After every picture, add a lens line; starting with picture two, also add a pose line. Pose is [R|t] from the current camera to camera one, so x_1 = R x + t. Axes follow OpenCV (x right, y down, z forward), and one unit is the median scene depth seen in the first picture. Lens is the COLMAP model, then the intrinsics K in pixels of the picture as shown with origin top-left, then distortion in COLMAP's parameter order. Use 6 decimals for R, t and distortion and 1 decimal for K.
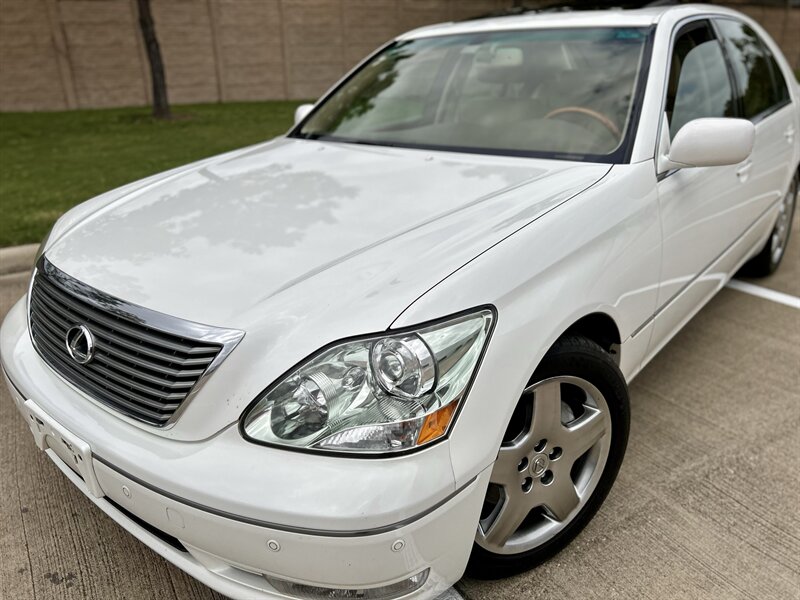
lens RADIAL K [[640.0, 0, 389.3], [0, 640.0, 311.9], [0, 0, 1]] dist [0.027084, -0.033411]
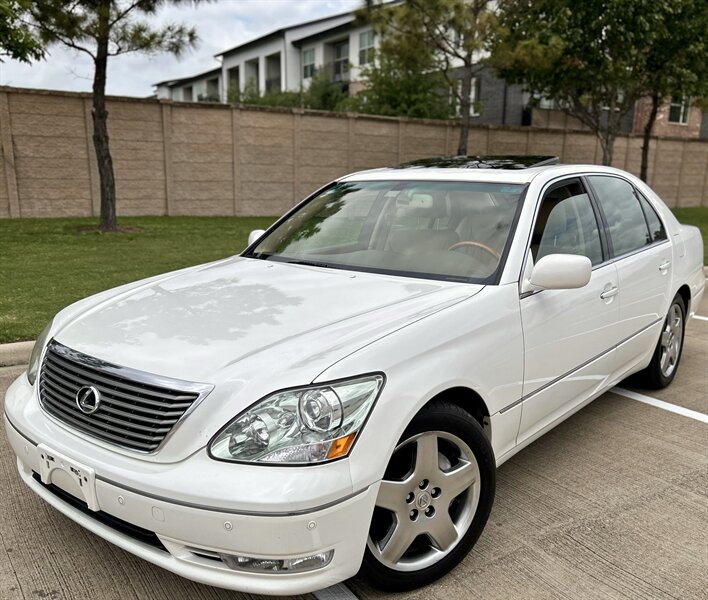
lens RADIAL K [[702.1, 0, 367.3], [0, 702.1, 336.4], [0, 0, 1]] dist [0.022665, 0.000000]
pose [[0.998671, 0.029318, 0.042386, 0.035371], [-0.022578, 0.988190, -0.151558, 0.101660], [-0.046329, 0.150400, 0.987539, -0.411040]]
